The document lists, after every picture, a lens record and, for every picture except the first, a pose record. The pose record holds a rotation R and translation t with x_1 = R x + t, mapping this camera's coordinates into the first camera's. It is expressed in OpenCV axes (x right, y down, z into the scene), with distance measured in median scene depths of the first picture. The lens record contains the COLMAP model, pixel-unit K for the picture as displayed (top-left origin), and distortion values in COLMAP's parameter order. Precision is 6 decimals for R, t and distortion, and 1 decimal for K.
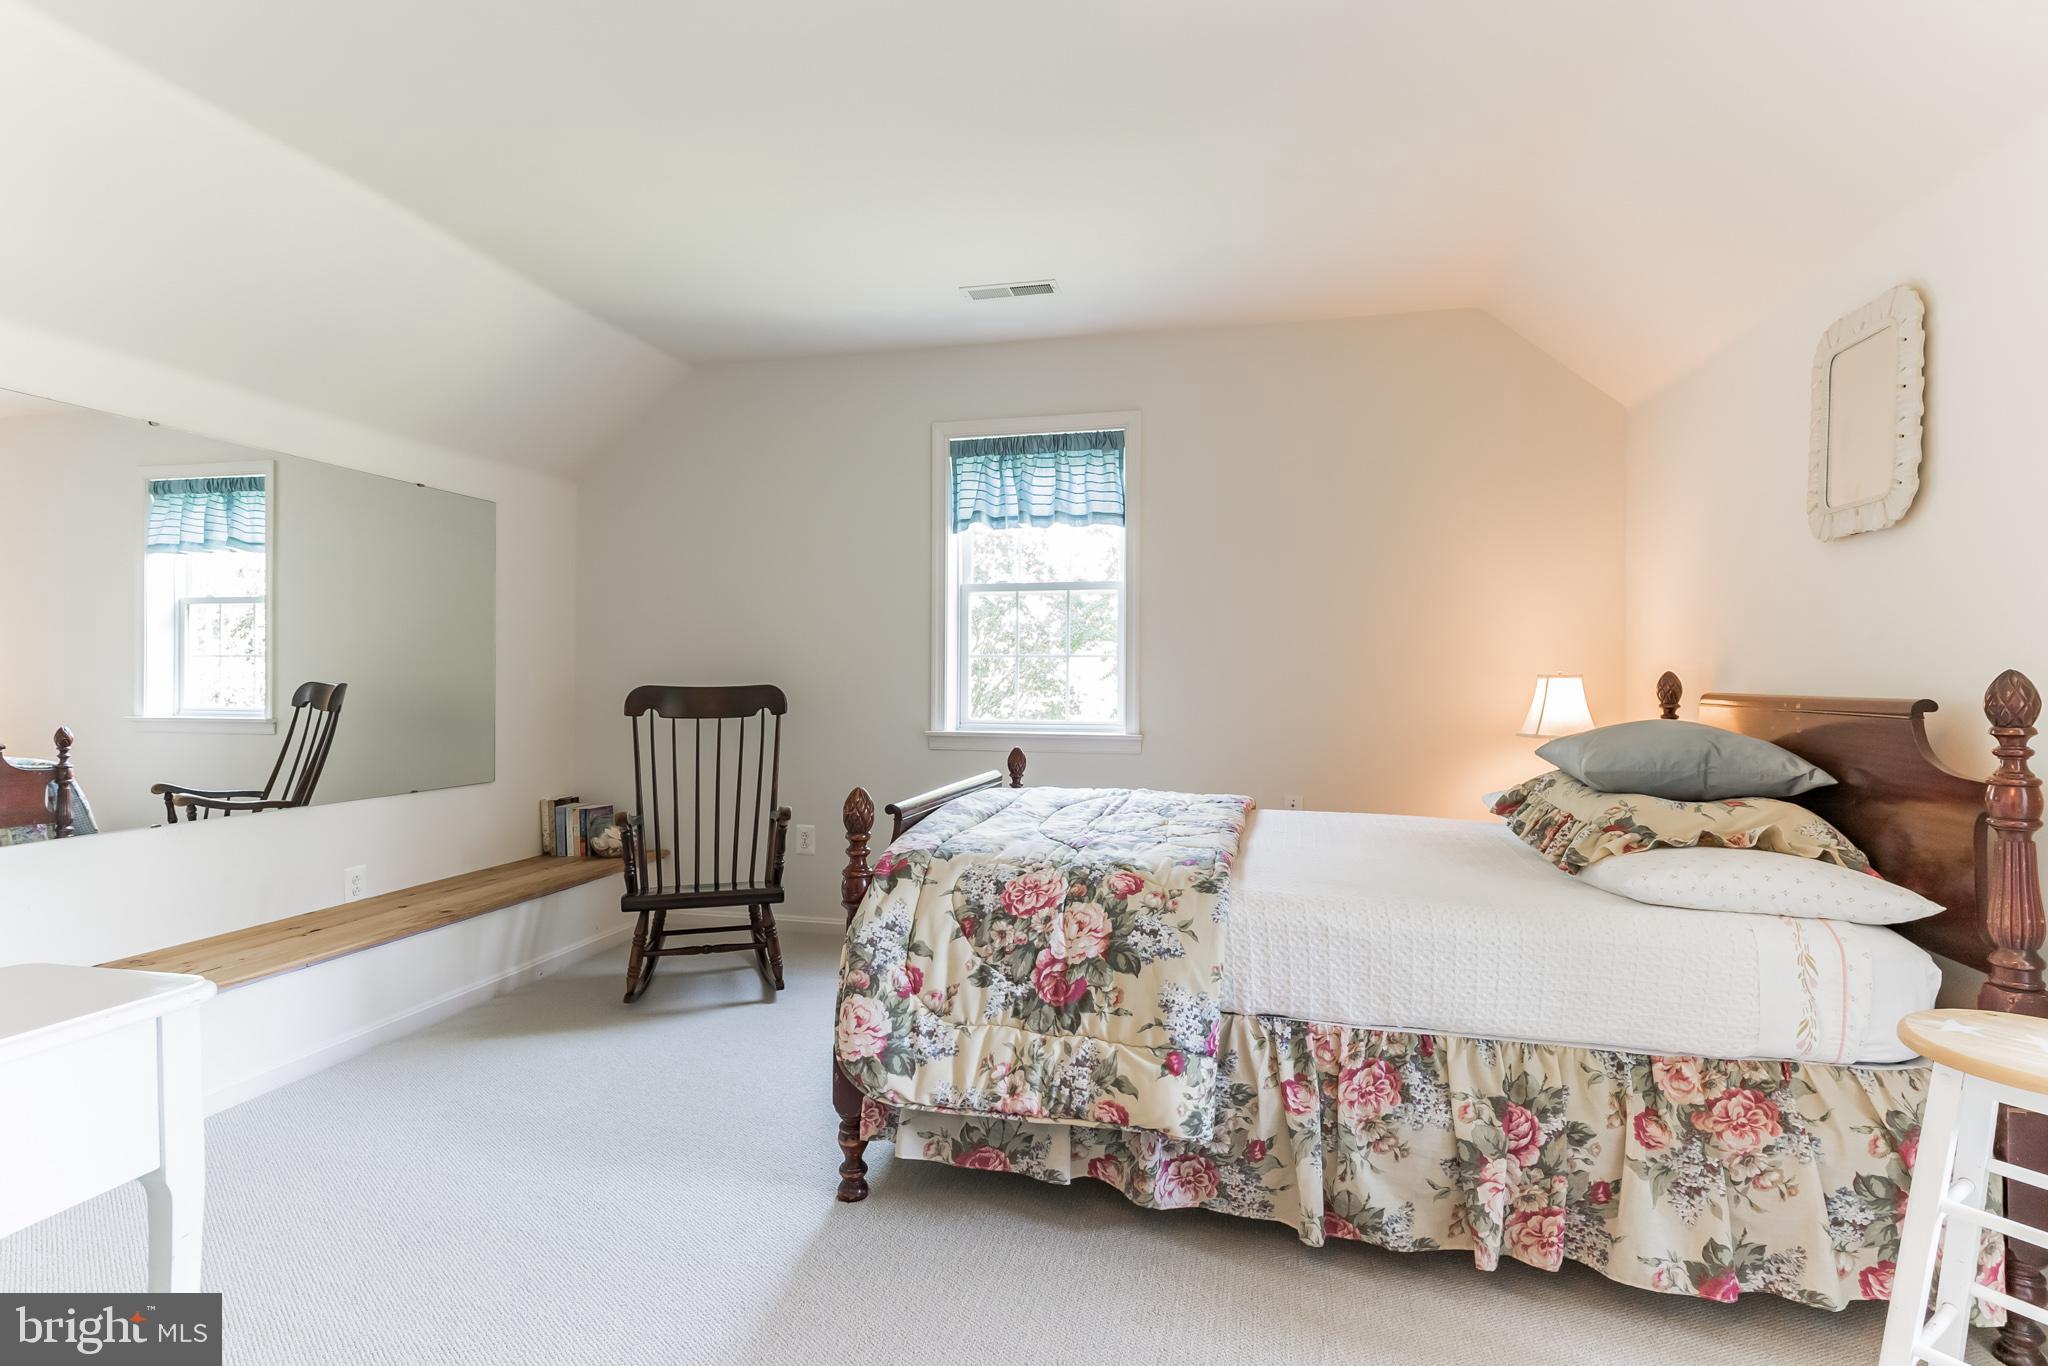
lens RADIAL K [[981.1, 0, 1025.7], [0, 981.1, 684.4], [0, 0, 1]] dist [0.000076, 0.000146]
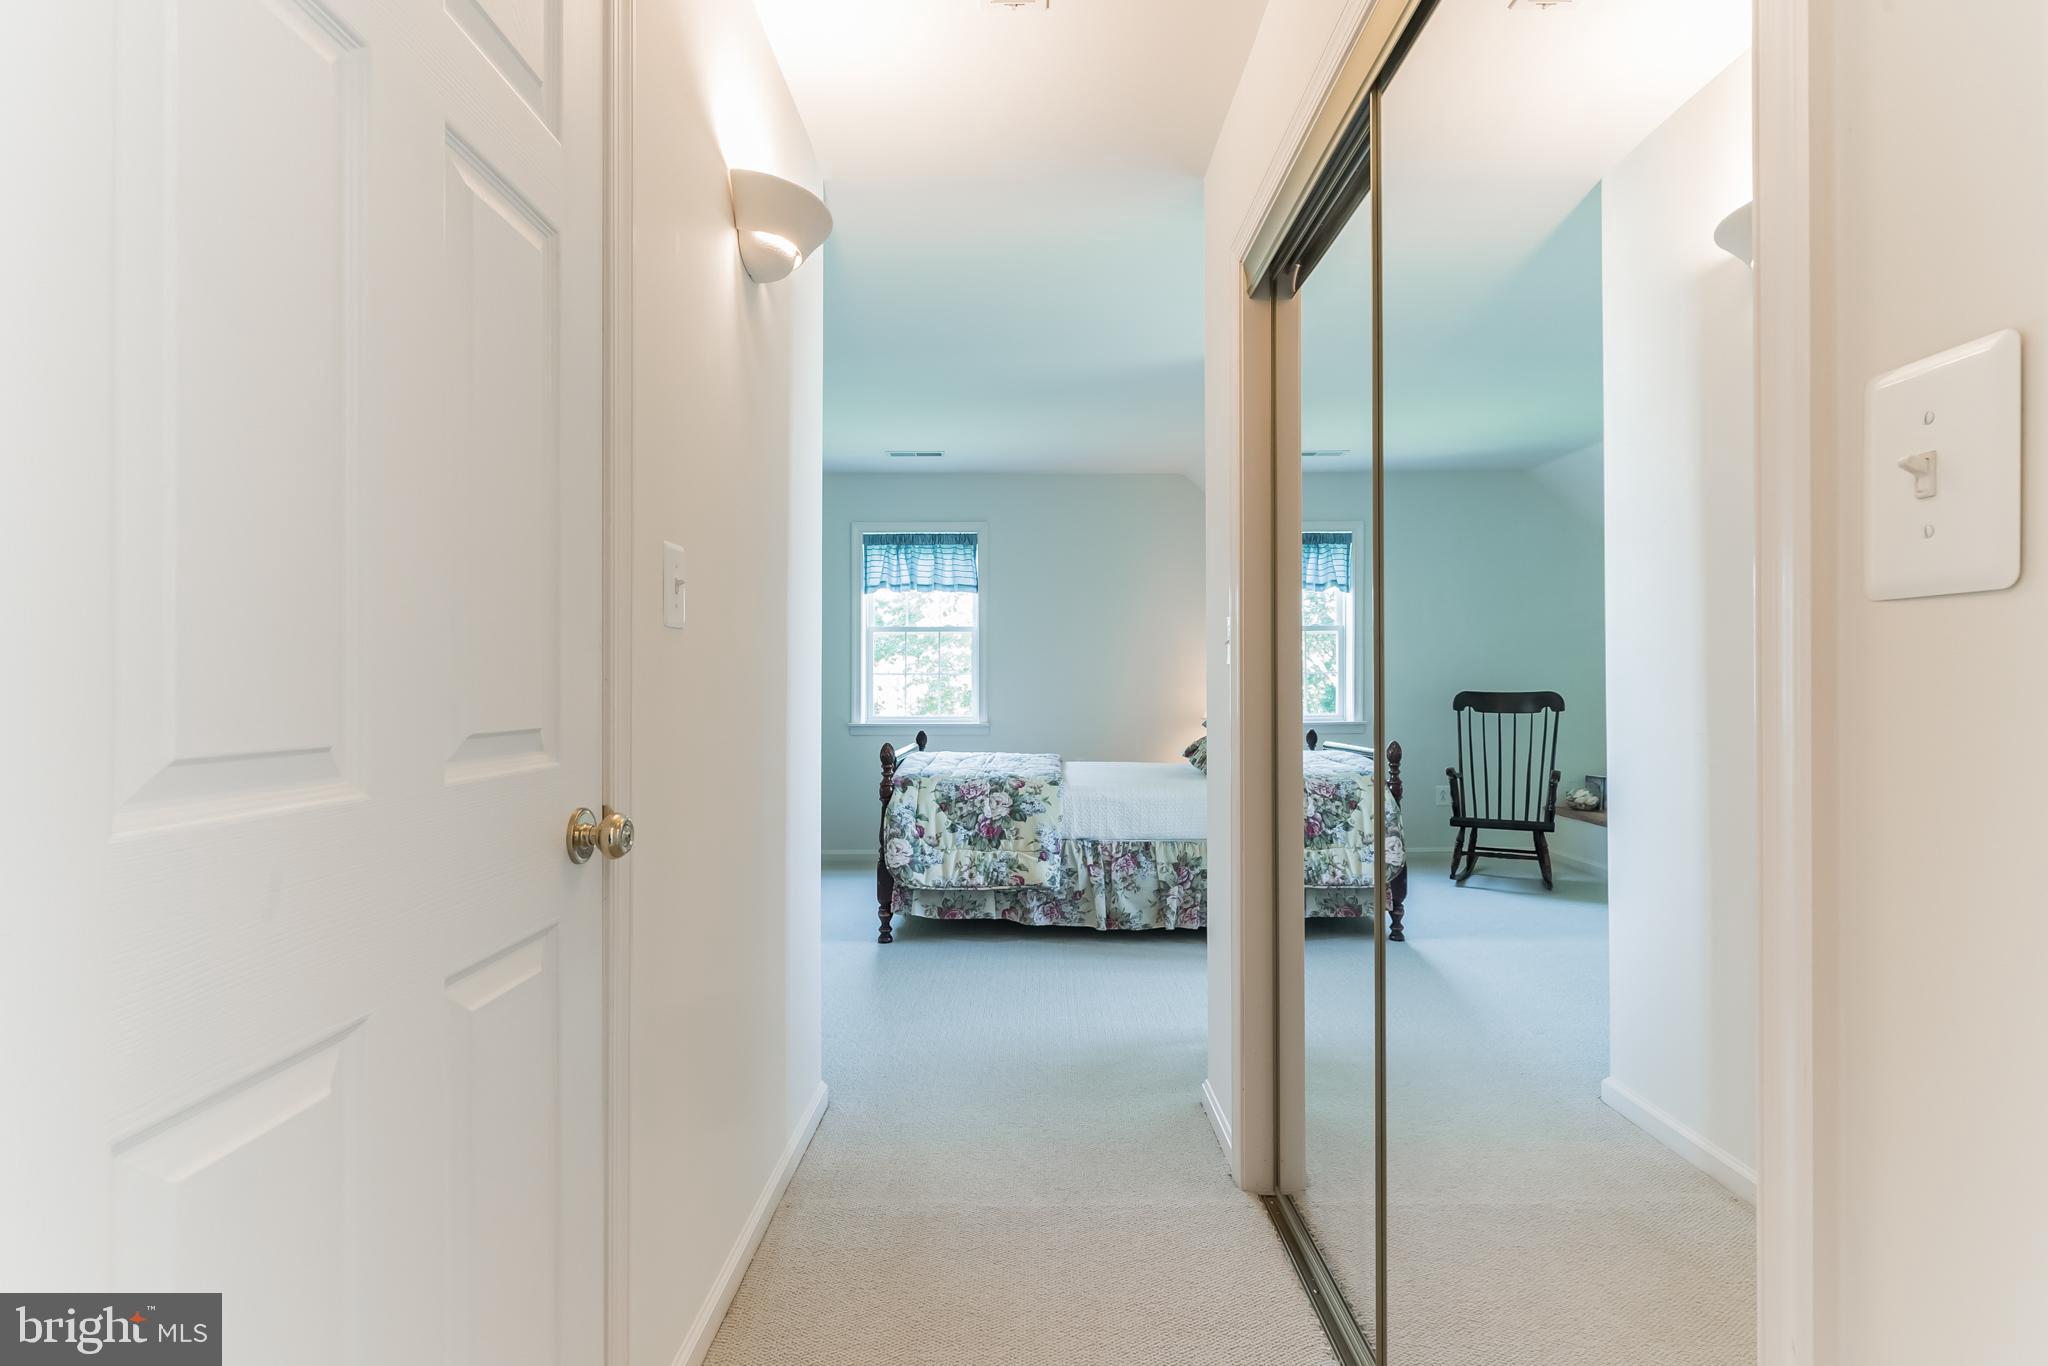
lens RADIAL K [[981.1, 0, 1023.3], [0, 981.1, 684.2], [0, 0, 1]] dist [0.000076, 0.000146]
pose [[0.972208, -0.003454, 0.234092, -0.402043], [0.005475, 0.999953, -0.007984, 0.001371], [-0.234054, 0.009044, 0.972182, -1.143495]]
